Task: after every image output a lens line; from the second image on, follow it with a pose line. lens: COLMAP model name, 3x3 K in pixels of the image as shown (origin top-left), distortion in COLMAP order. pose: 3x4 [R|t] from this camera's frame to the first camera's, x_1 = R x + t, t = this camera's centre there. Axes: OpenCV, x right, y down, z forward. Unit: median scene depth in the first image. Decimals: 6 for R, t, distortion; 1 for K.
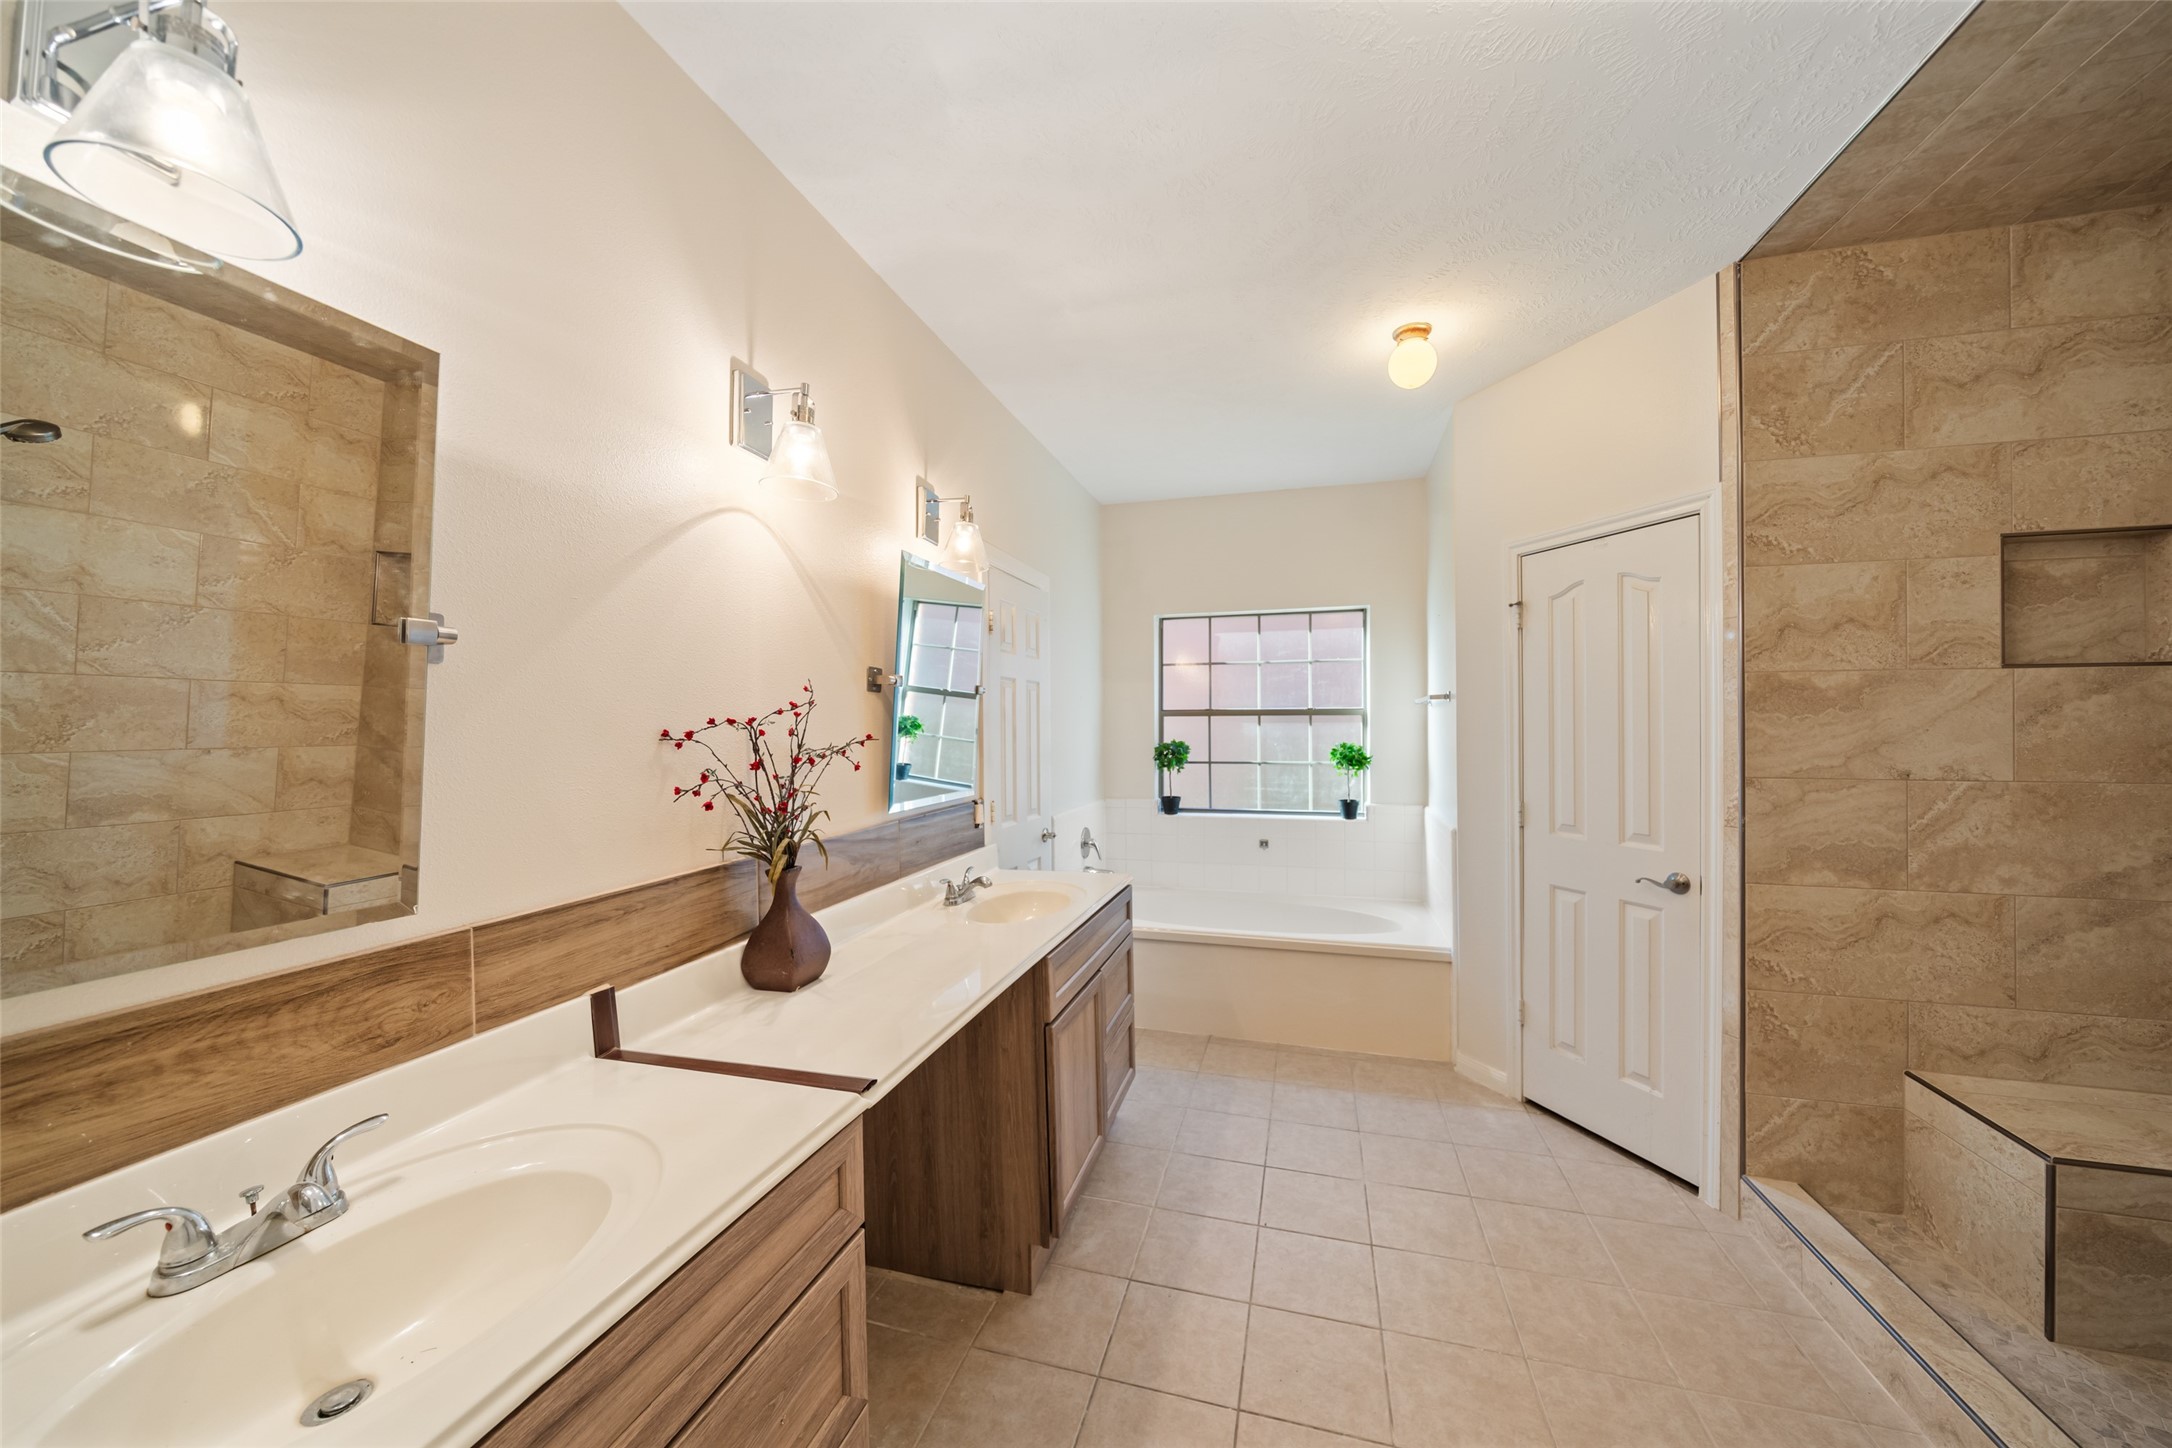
lens RADIAL K [[754.8, 0, 1091.6], [0, 754.8, 726.6], [0, 0, 1]] dist [-0.005801, 0.000101]
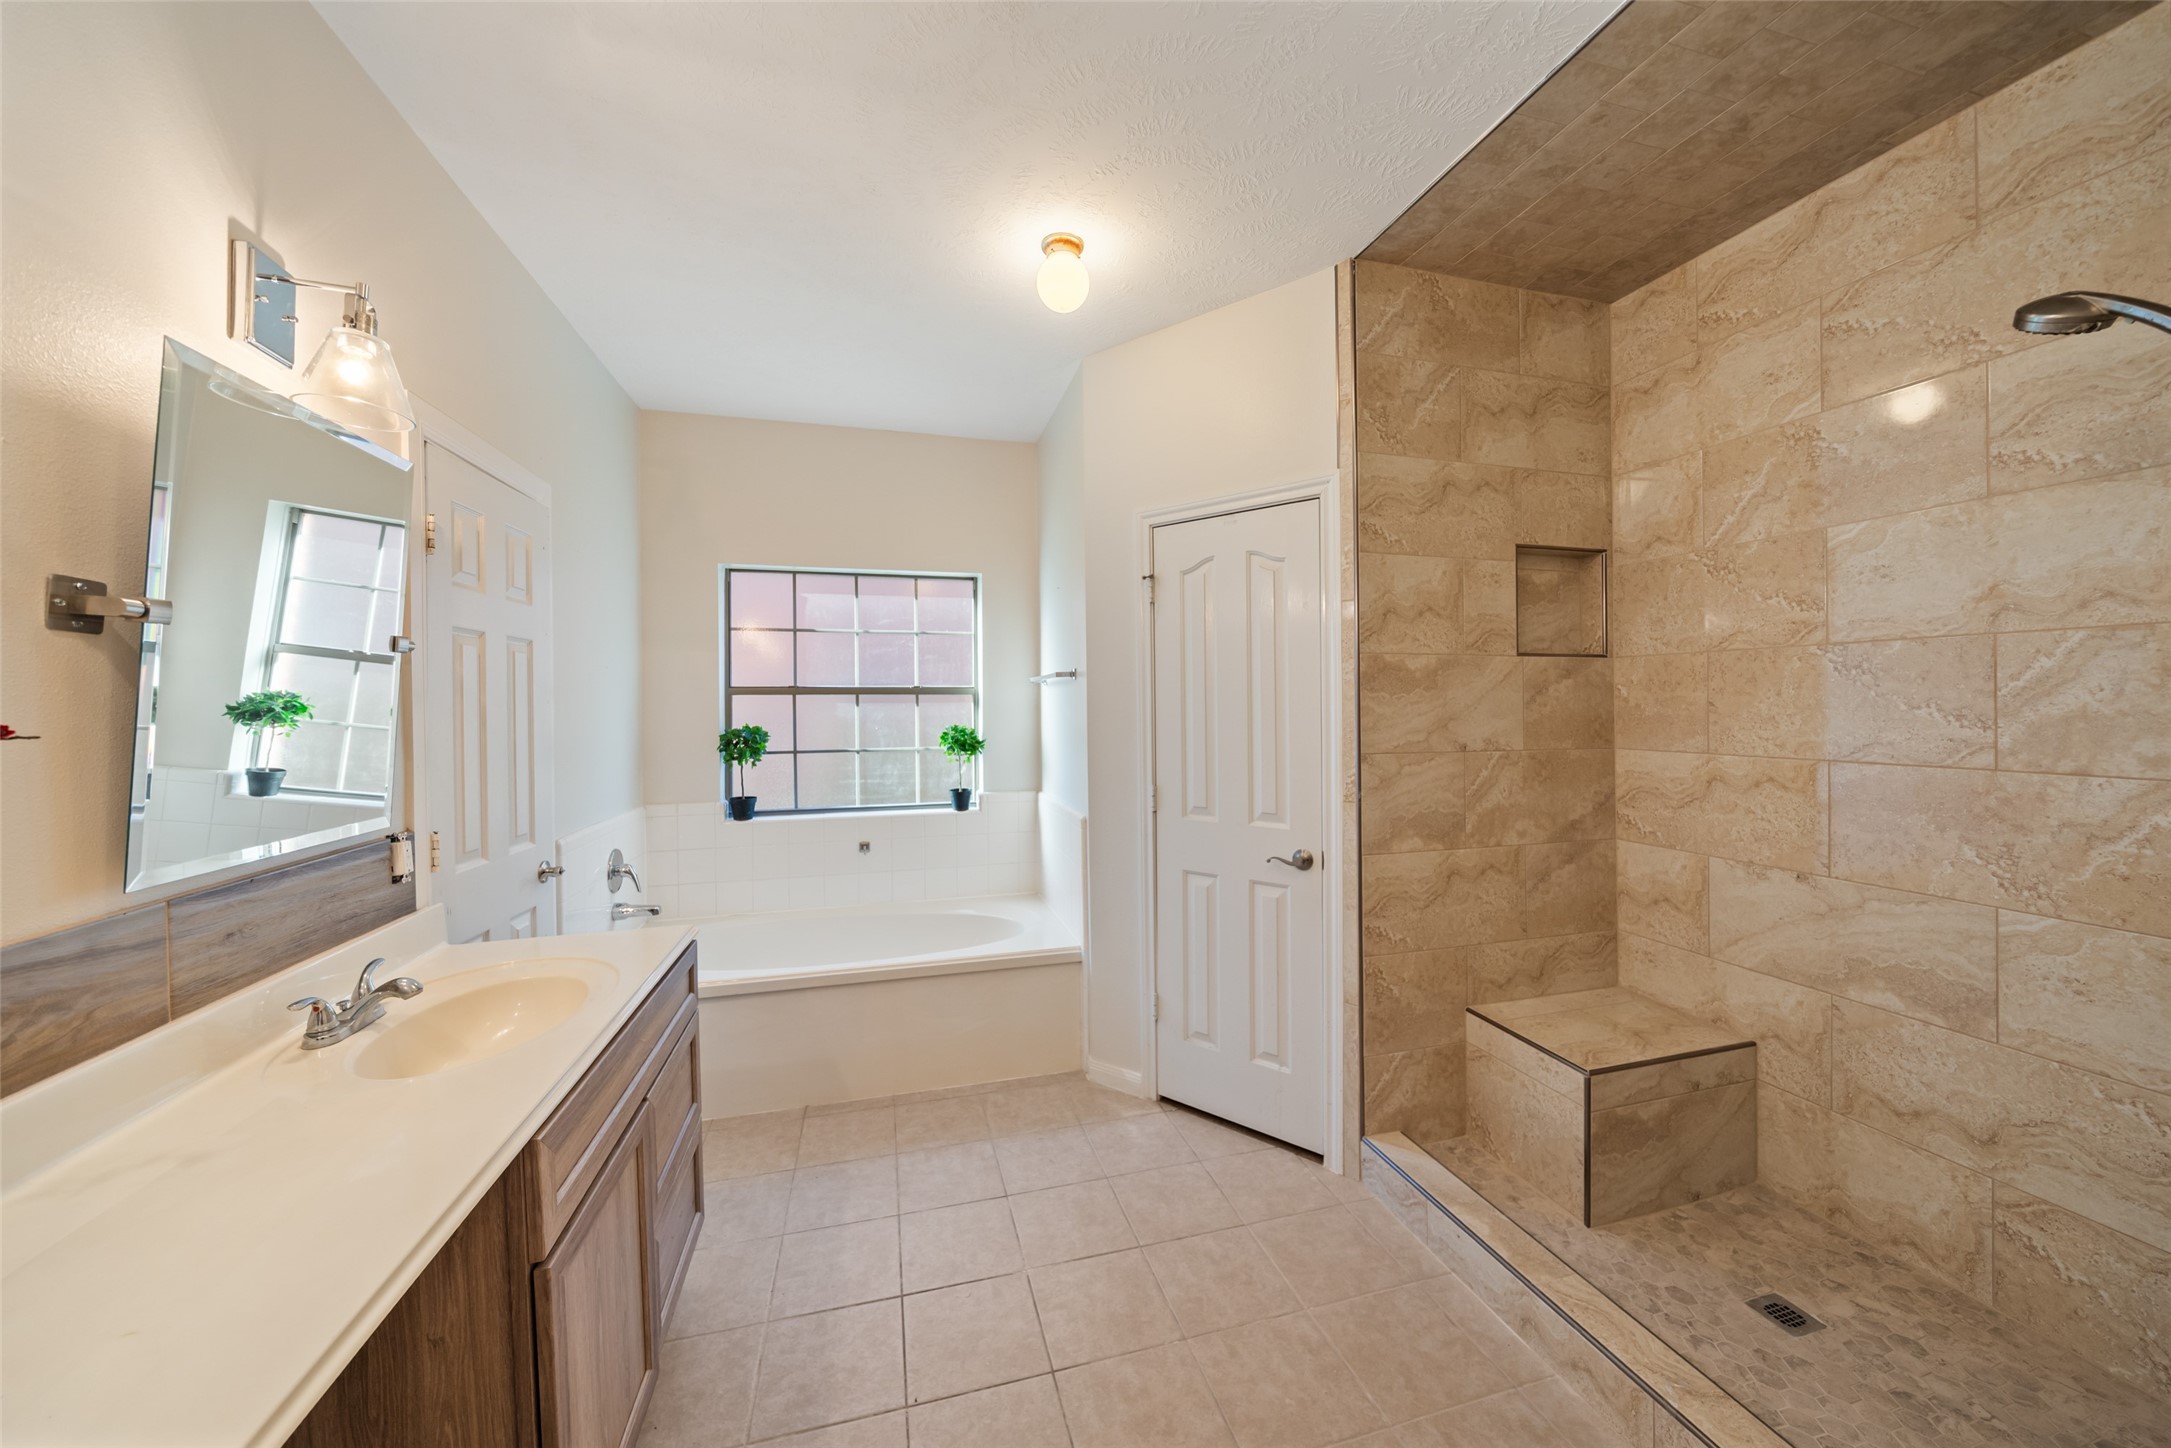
lens RADIAL K [[754.4, 0, 1082.2], [0, 754.4, 707.6], [0, 0, 1]] dist [-0.005801, 0.000101]
pose [[0.852407, -0.002802, 0.522872, -0.005668], [0.003391, 0.999994, -0.000169, 0.002121], [-0.522869, 0.001917, 0.852411, 0.288506]]
